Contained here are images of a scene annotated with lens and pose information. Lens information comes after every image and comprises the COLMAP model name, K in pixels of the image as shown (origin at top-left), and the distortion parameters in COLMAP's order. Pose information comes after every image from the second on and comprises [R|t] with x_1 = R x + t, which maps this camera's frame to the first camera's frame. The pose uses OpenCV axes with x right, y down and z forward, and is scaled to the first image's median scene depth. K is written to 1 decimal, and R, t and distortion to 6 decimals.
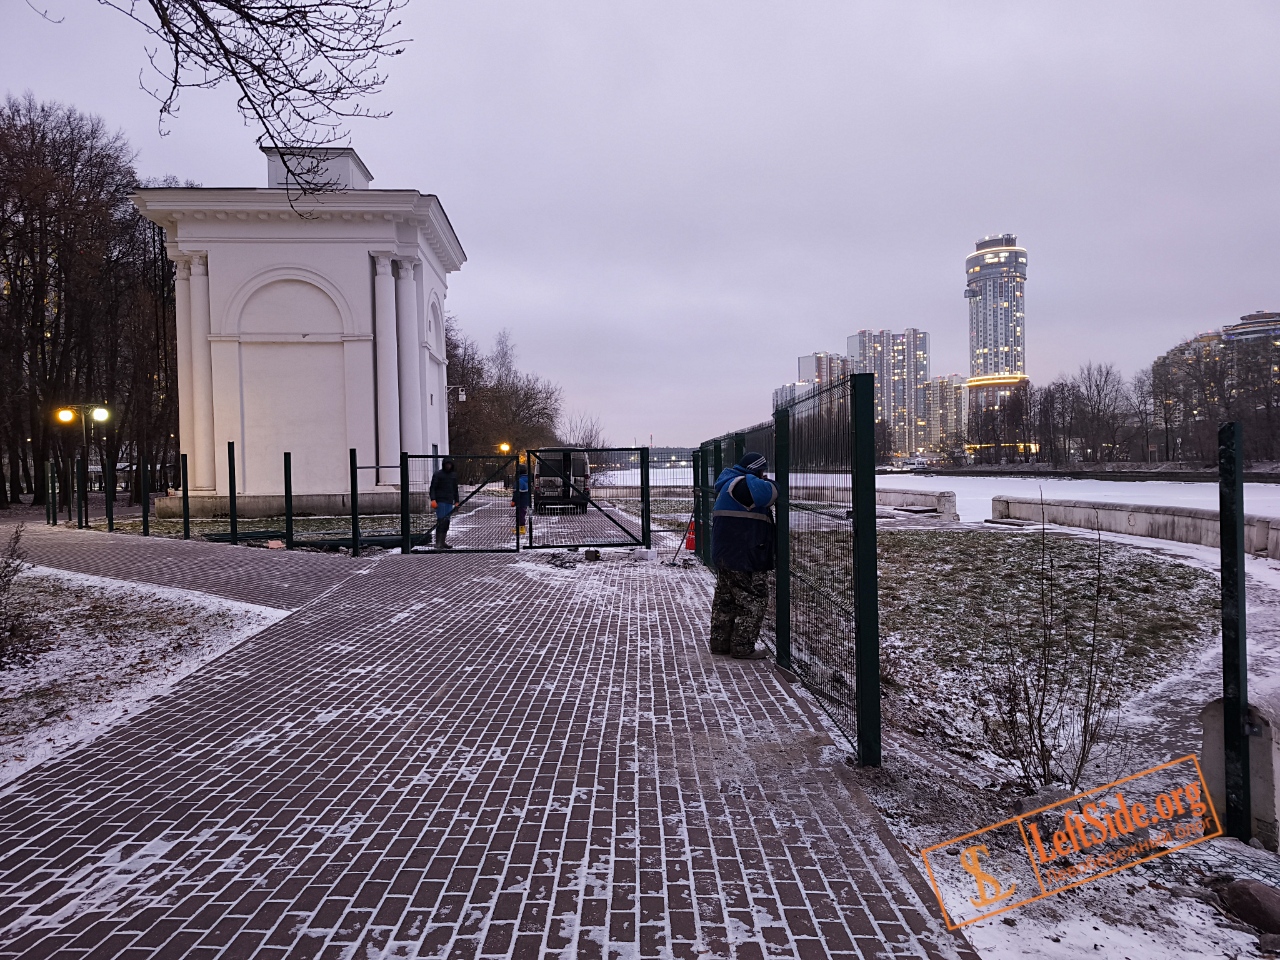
lens RADIAL K [[843.6, 0, 640.9], [0, 843.6, 481.3], [0, 0, 1]] dist [0.014957, -0.005195]
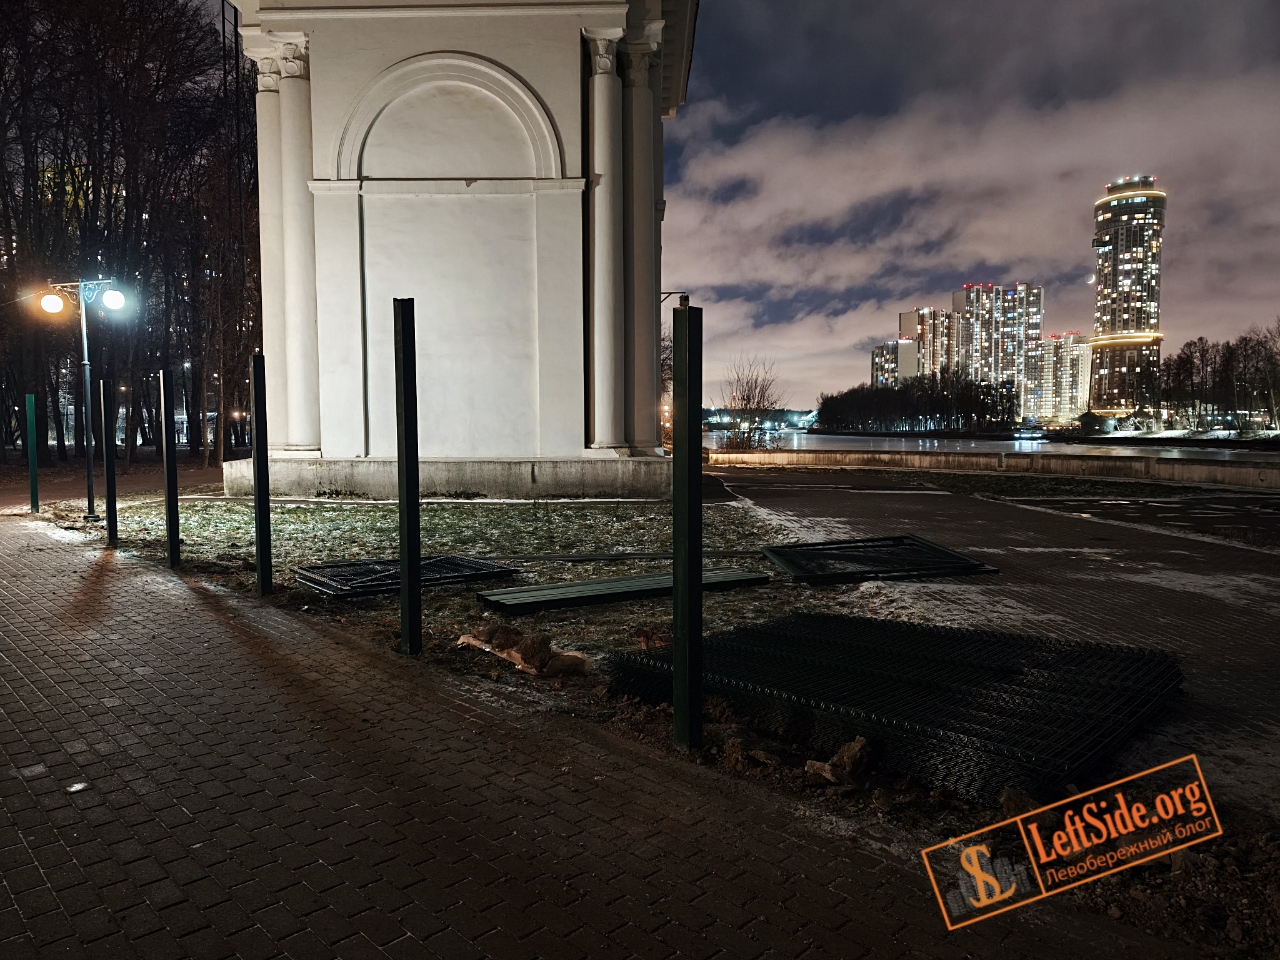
lens RADIAL K [[843.6, 0, 637.2], [0, 843.6, 480.0], [0, 0, 1]] dist [0.014957, -0.005195]
pose [[0.995845, 0.018939, -0.089075, -0.224756], [-0.015086, 0.998930, 0.043728, 0.001622], [0.089808, -0.042202, 0.995065, 0.422981]]
